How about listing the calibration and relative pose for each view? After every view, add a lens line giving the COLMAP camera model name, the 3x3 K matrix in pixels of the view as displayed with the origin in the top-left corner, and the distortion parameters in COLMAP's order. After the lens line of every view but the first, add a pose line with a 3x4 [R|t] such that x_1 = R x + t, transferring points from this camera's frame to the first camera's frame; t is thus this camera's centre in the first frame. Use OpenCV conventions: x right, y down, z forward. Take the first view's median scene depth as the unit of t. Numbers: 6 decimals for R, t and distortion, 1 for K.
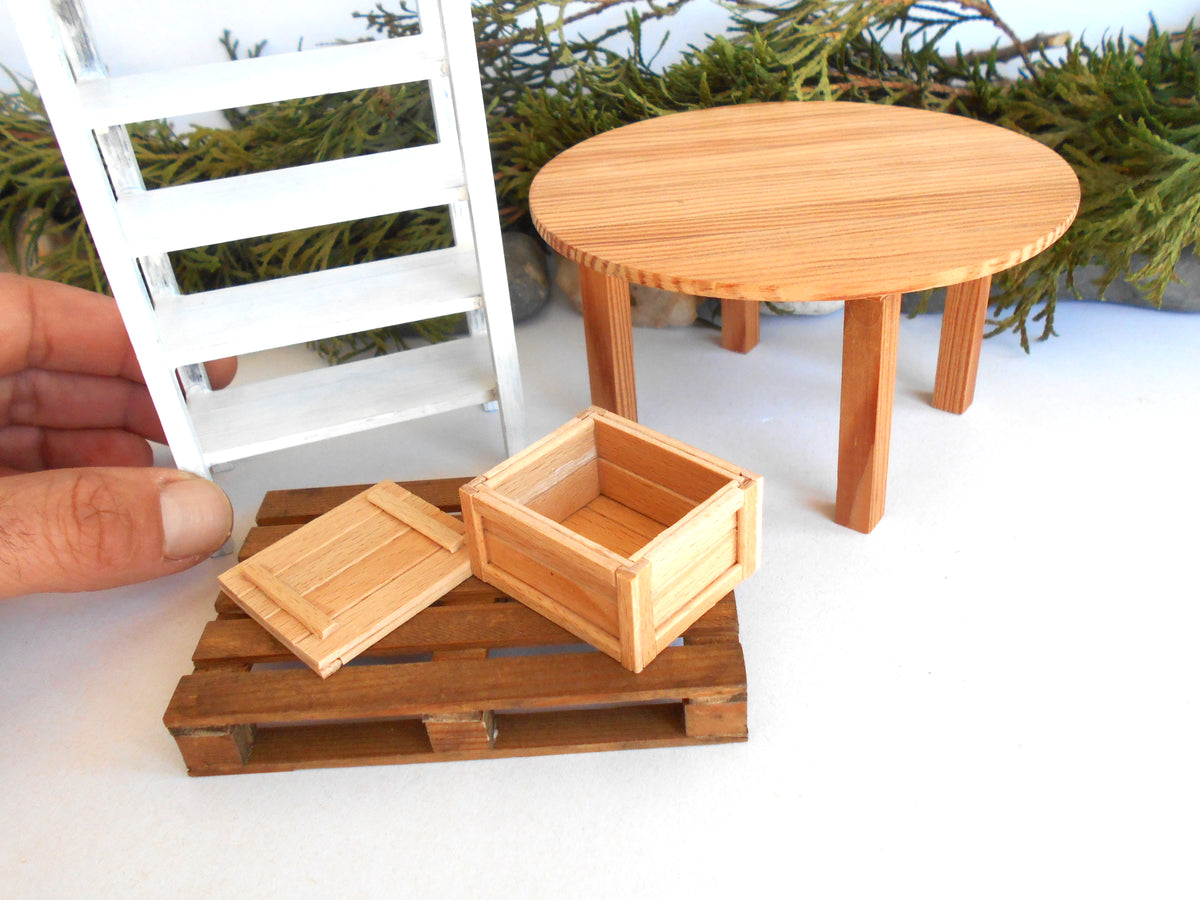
lens RADIAL K [[1035.0, 0, 608.1], [0, 1035.0, 443.1], [0, 0, 1]] dist [-0.023870, 0.026026]
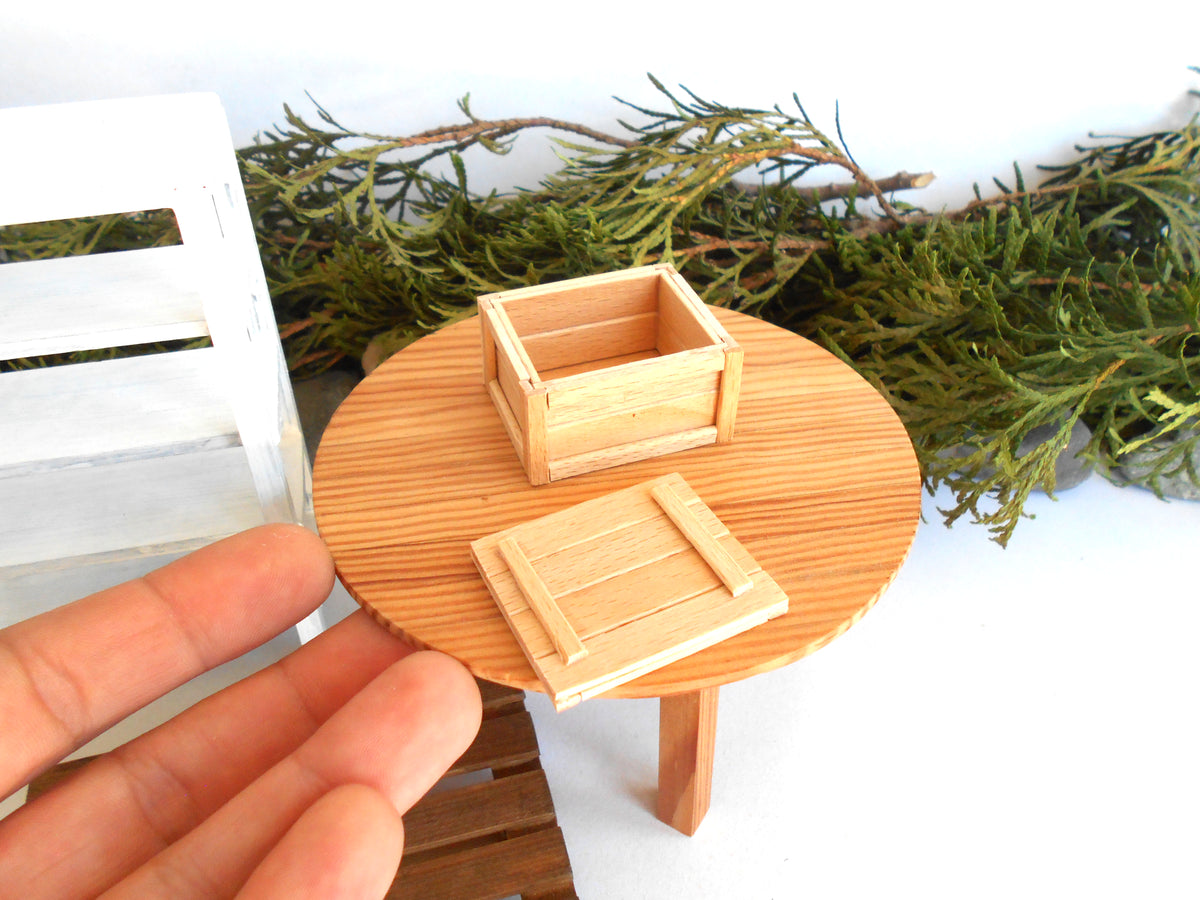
lens RADIAL K [[1035.0, 0, 604.5], [0, 1035.0, 452.4], [0, 0, 1]] dist [-0.023870, 0.026026]
pose [[0.994355, -0.004178, 0.106026, 0.058865], [-0.006251, 0.995182, 0.097845, -0.270378], [-0.105924, -0.097955, 0.989538, 0.092258]]
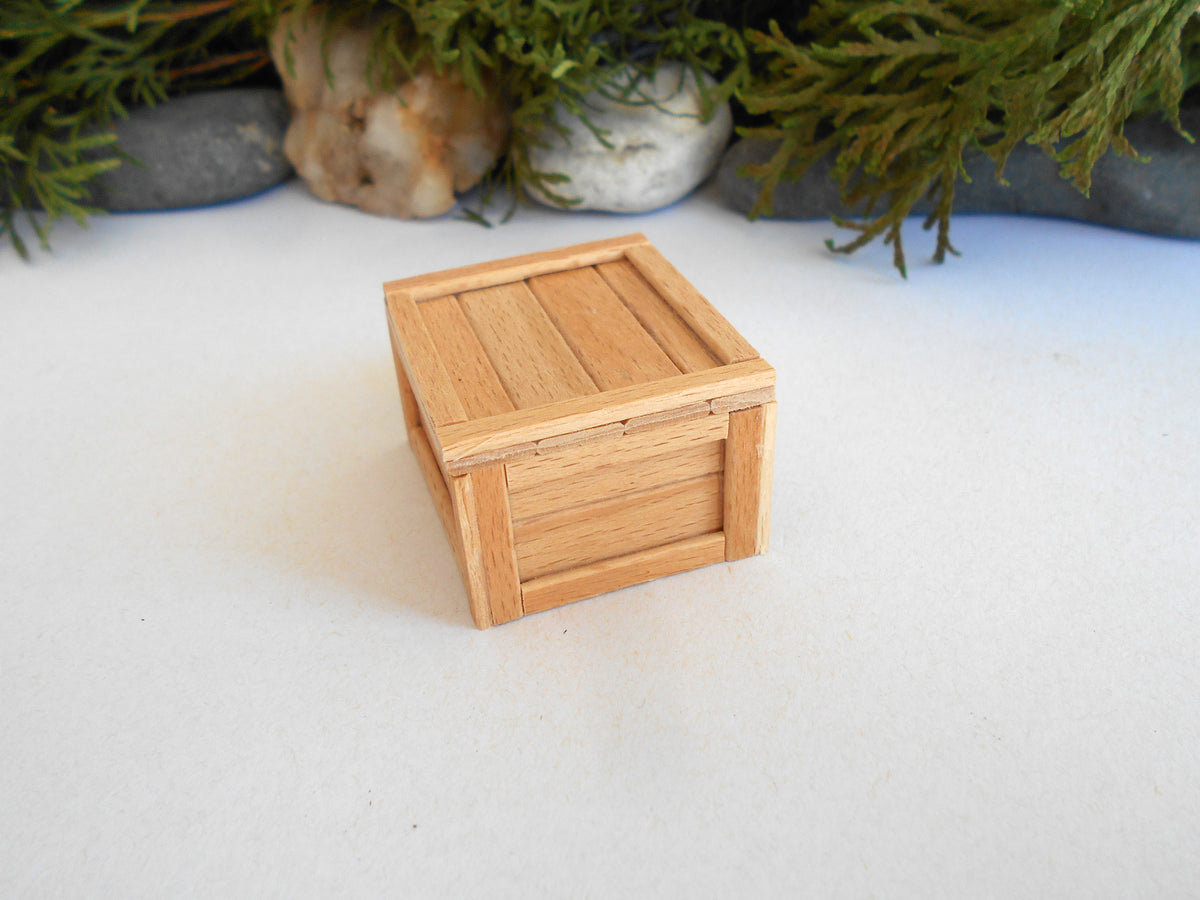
lens RADIAL K [[1035.0, 0, 603.2], [0, 1035.0, 445.9], [0, 0, 1]] dist [-0.023870, 0.026026]
pose [[0.992167, 0.083166, -0.093208, 0.287933], [-0.081153, 0.996383, 0.025196, 0.014770], [0.094966, -0.017434, 0.995328, 0.344701]]
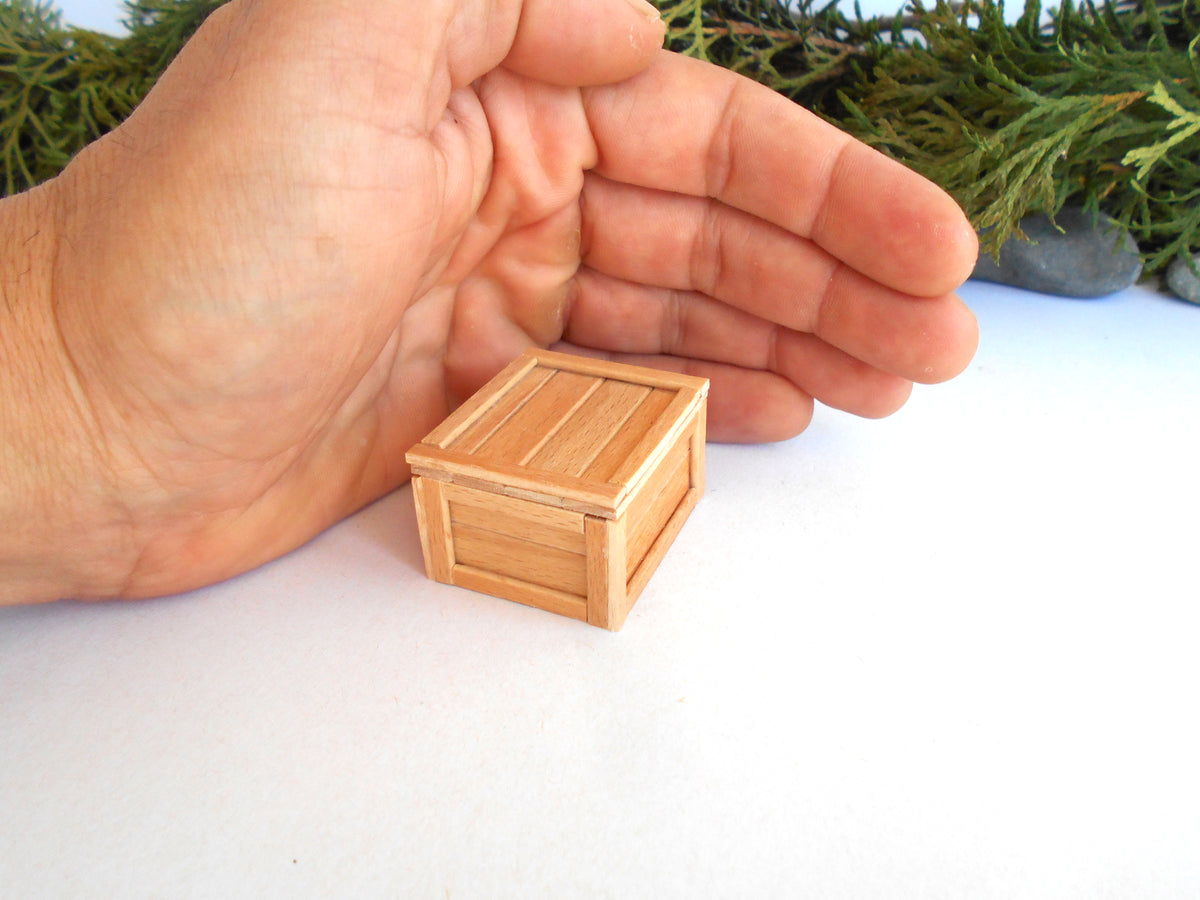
lens RADIAL K [[1035.0, 0, 601.8], [0, 1035.0, 445.4], [0, 0, 1]] dist [-0.023870, 0.026026]
pose [[0.993809, 0.097095, -0.053997, 0.217842], [-0.099123, 0.994415, -0.036239, 0.084731], [0.050177, 0.041367, 0.997883, 0.064496]]
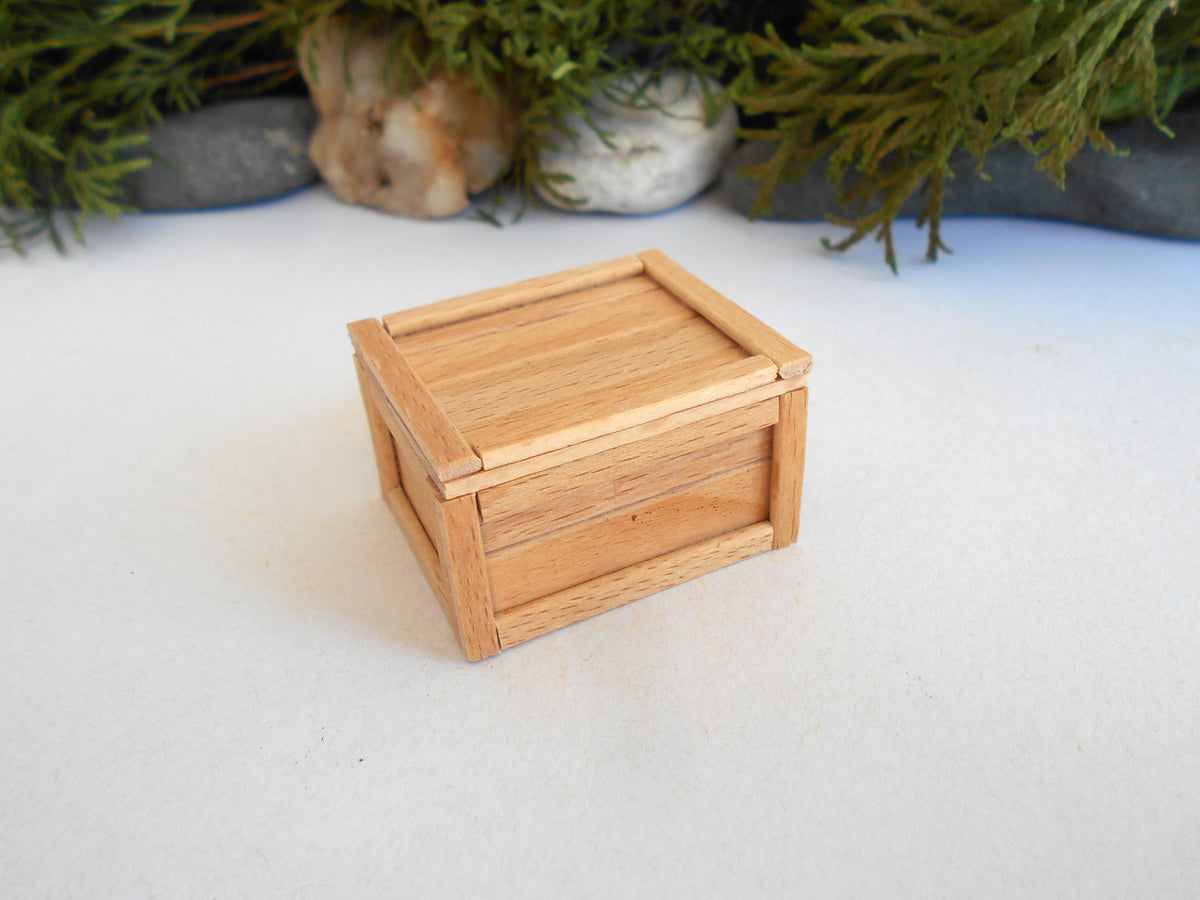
lens RADIAL K [[1035.0, 0, 603.1], [0, 1035.0, 445.7], [0, 0, 1]] dist [-0.023870, 0.026026]
pose [[0.984449, 0.098617, -0.145380, 0.328026], [-0.099037, 0.995074, 0.004362, 0.034425], [0.145094, 0.010104, 0.989366, 0.332279]]
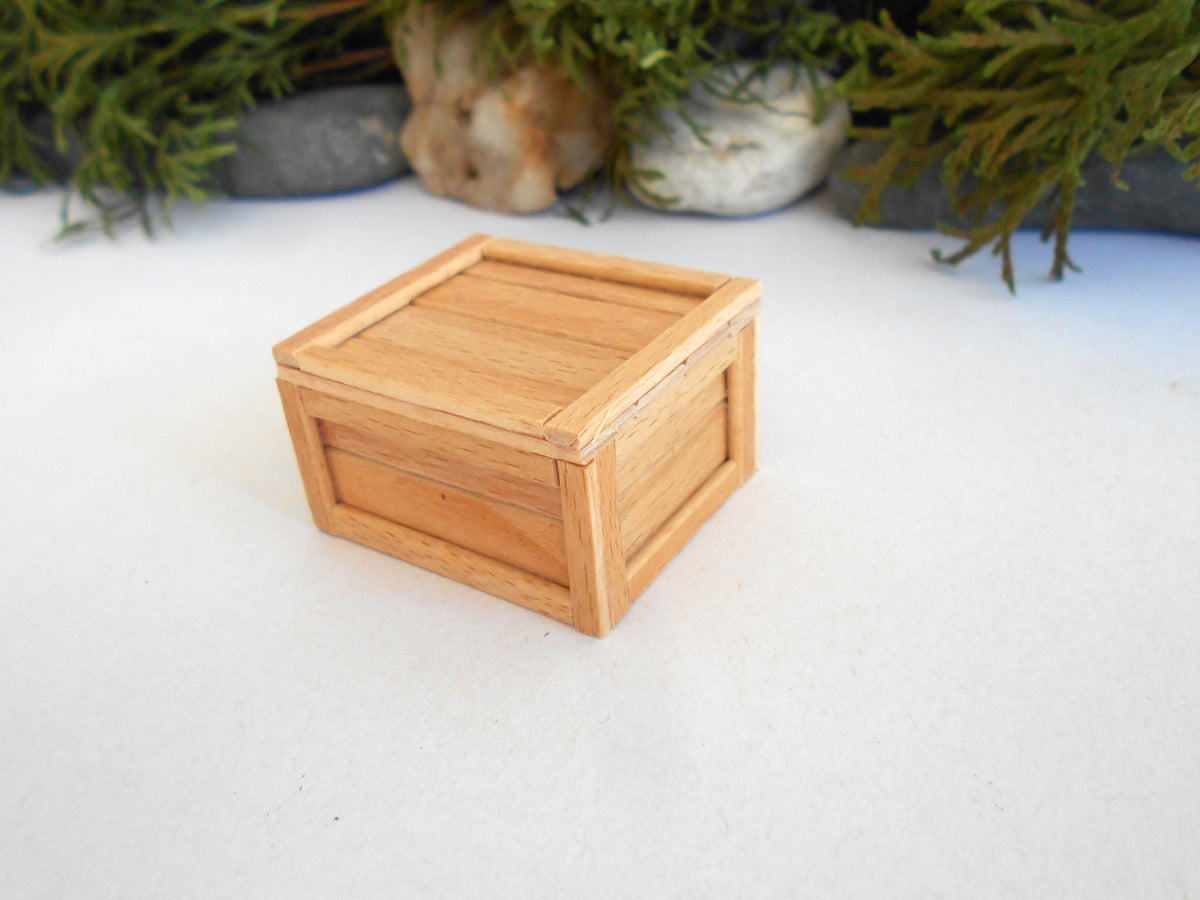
lens RADIAL K [[1035.0, 0, 602.7], [0, 1035.0, 445.3], [0, 0, 1]] dist [-0.023870, 0.026026]
pose [[0.953595, 0.153878, -0.258802, 0.347299], [-0.153633, 0.987898, 0.021299, 0.019255], [0.258948, 0.019449, 0.965695, 0.384158]]
